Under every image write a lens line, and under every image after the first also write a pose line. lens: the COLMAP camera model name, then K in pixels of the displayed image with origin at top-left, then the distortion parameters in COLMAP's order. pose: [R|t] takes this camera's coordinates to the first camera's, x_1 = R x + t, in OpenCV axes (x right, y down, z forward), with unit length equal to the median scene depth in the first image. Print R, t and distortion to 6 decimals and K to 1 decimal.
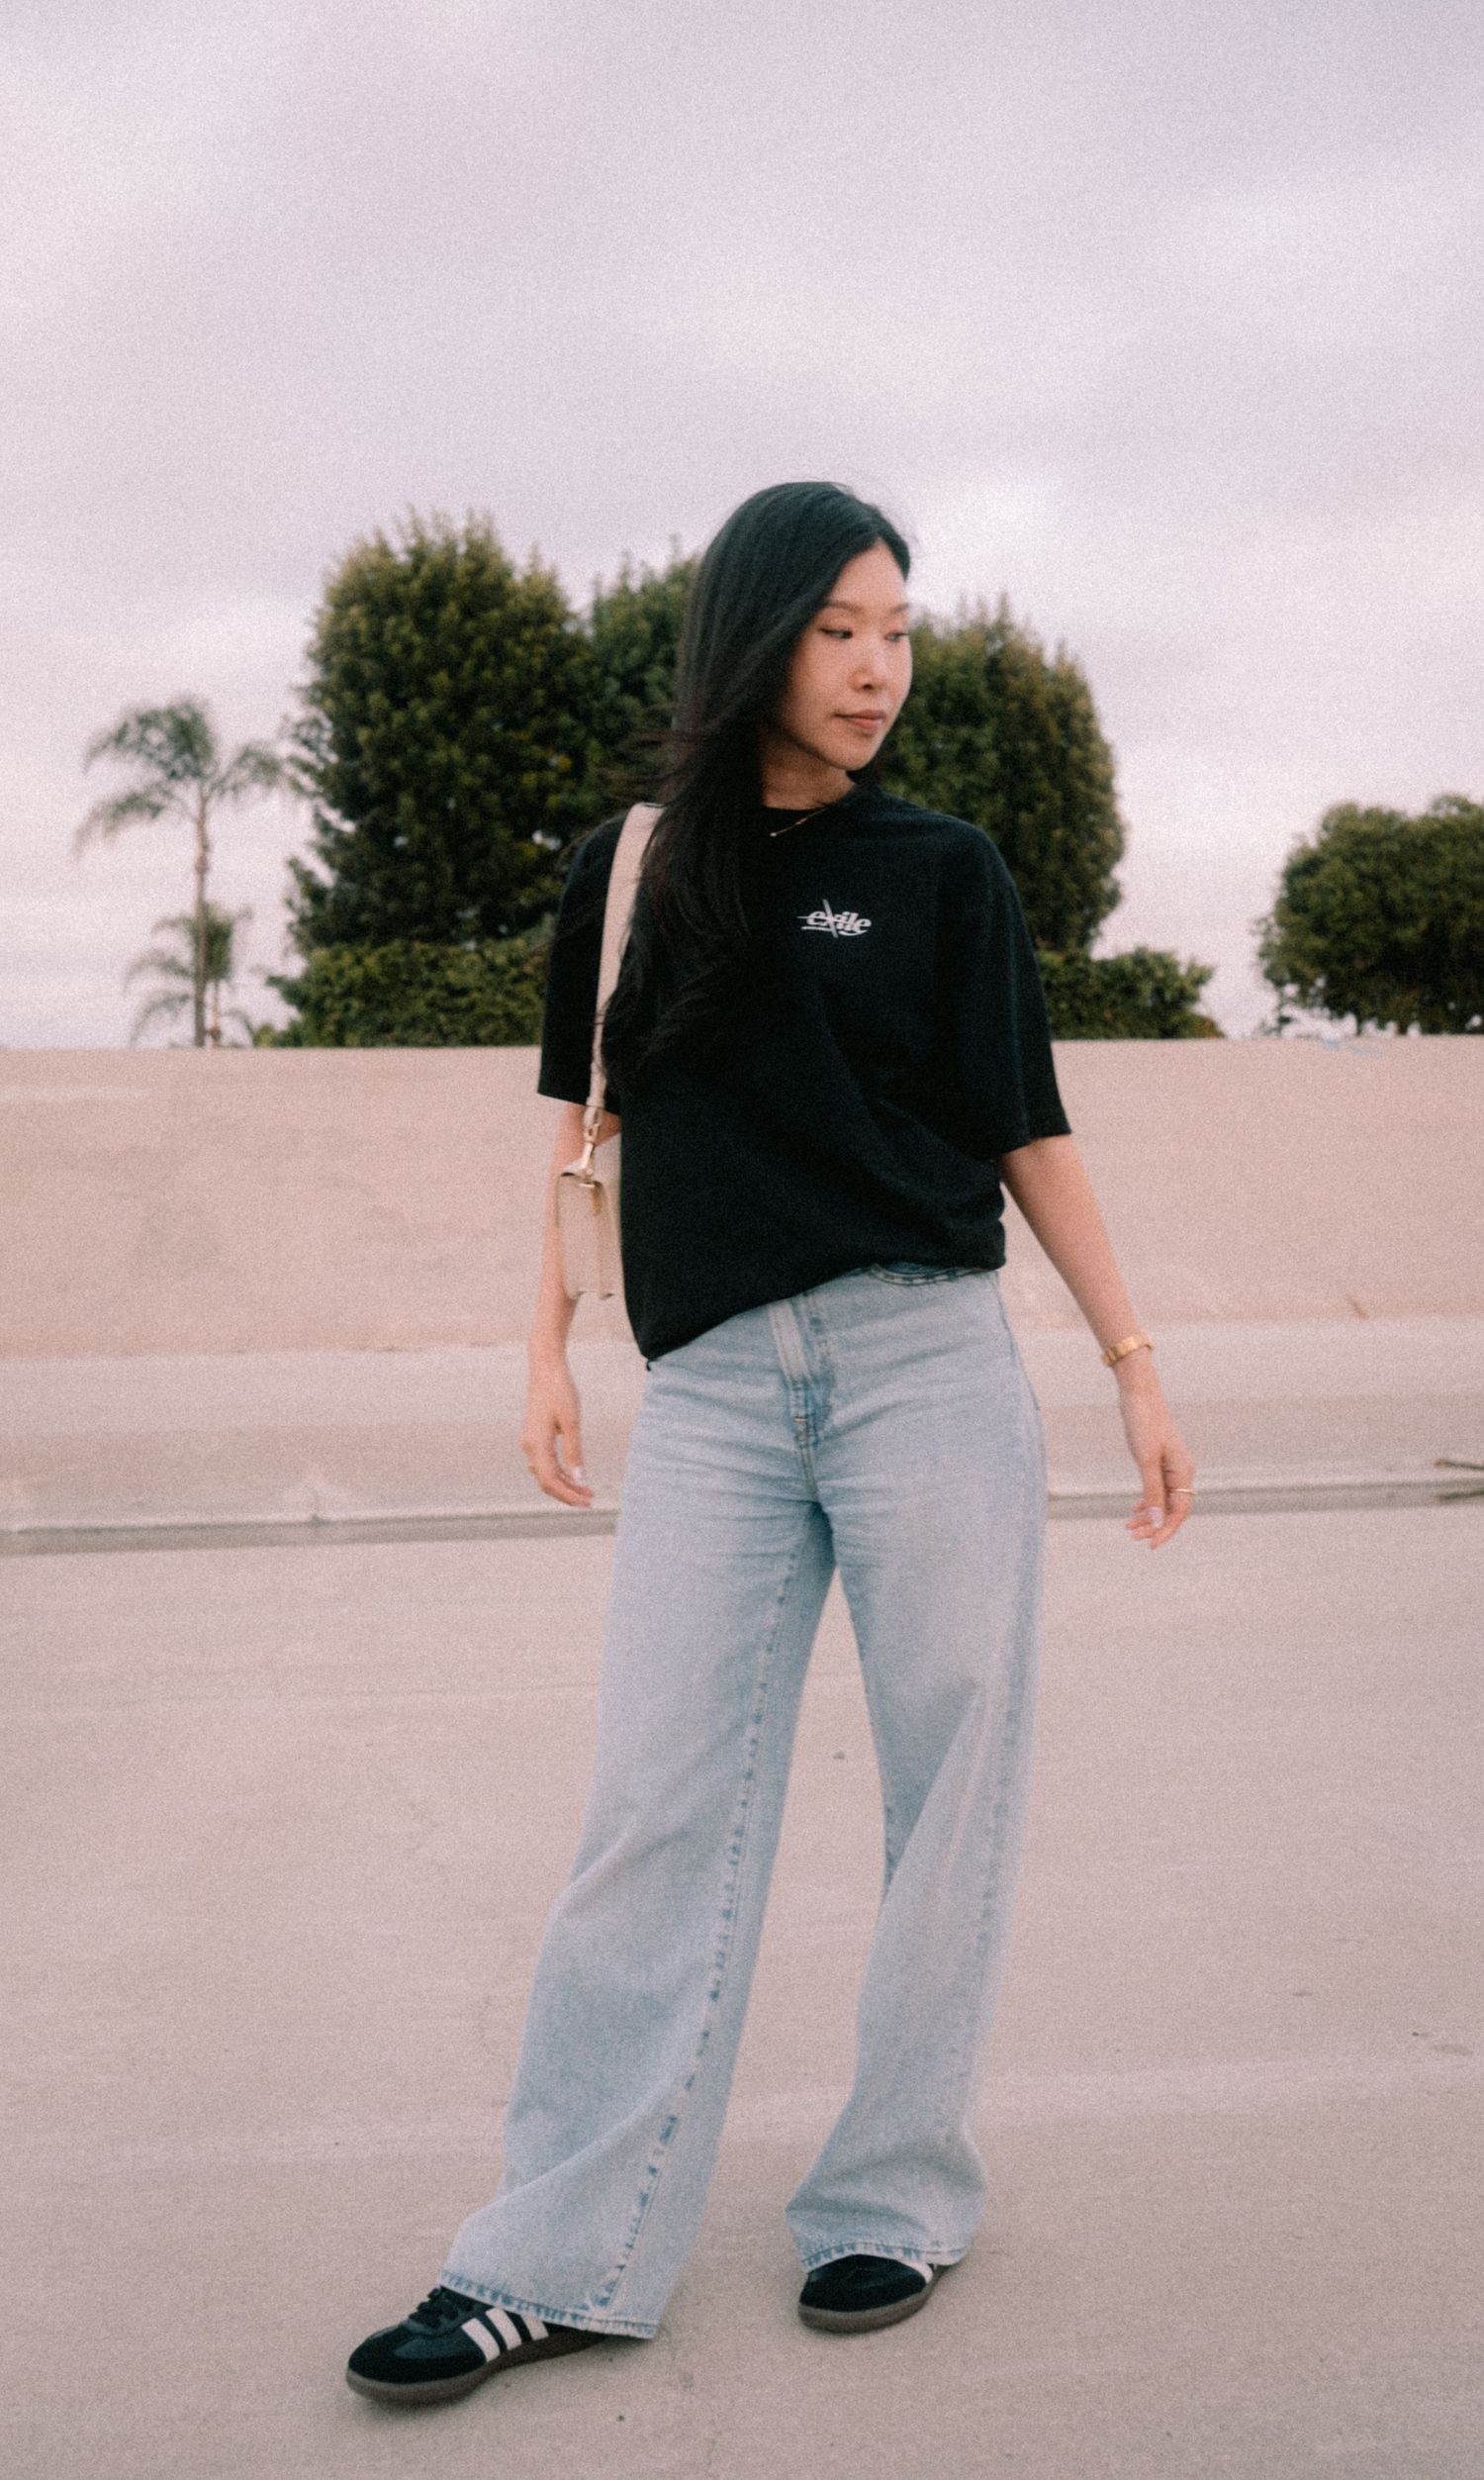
lens RADIAL K [[2338.1, 0, 669.0], [0, 2338.1, 1259.8], [0, 0, 1]] dist [-0.002670, -0.005328]
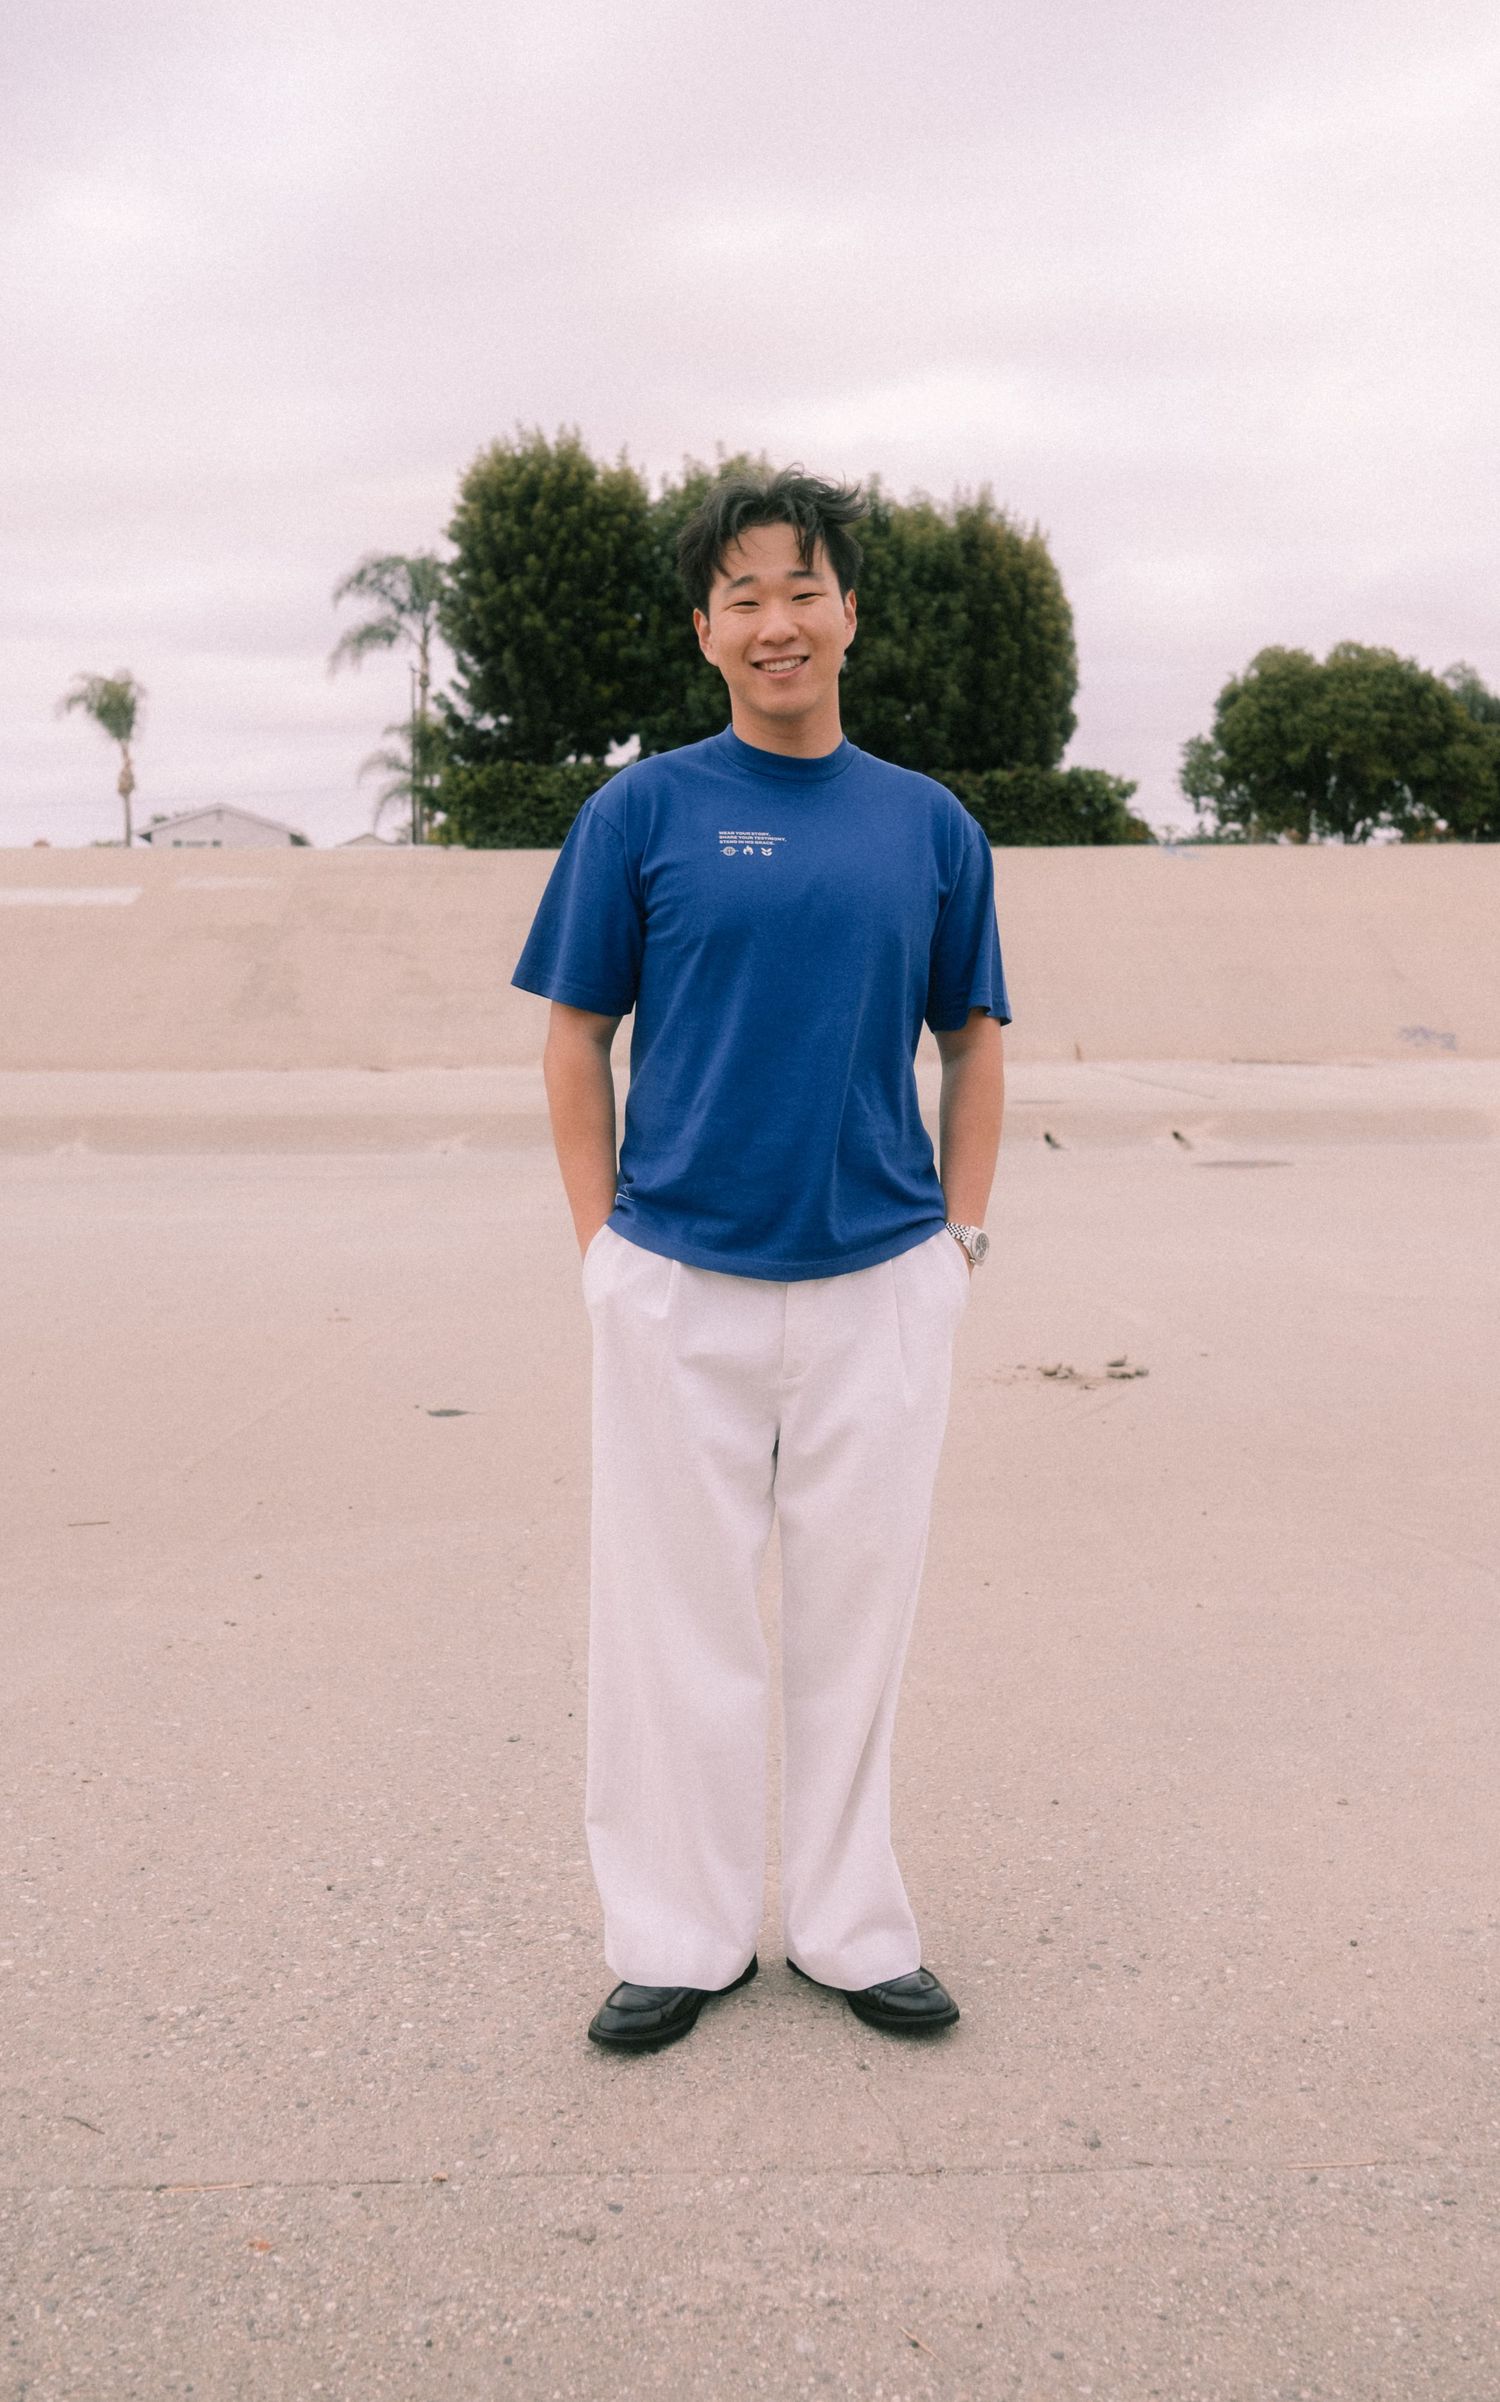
lens RADIAL K [[2079.9, 0, 793.9], [0, 2079.9, 1194.7], [0, 0, 1]] dist [0.004038, 0.009496]
pose [[0.994559, 0.026210, -0.100826, 0.170941], [-0.015988, 0.994769, 0.100886, -0.012501], [0.102942, -0.098725, 0.989776, -0.178170]]
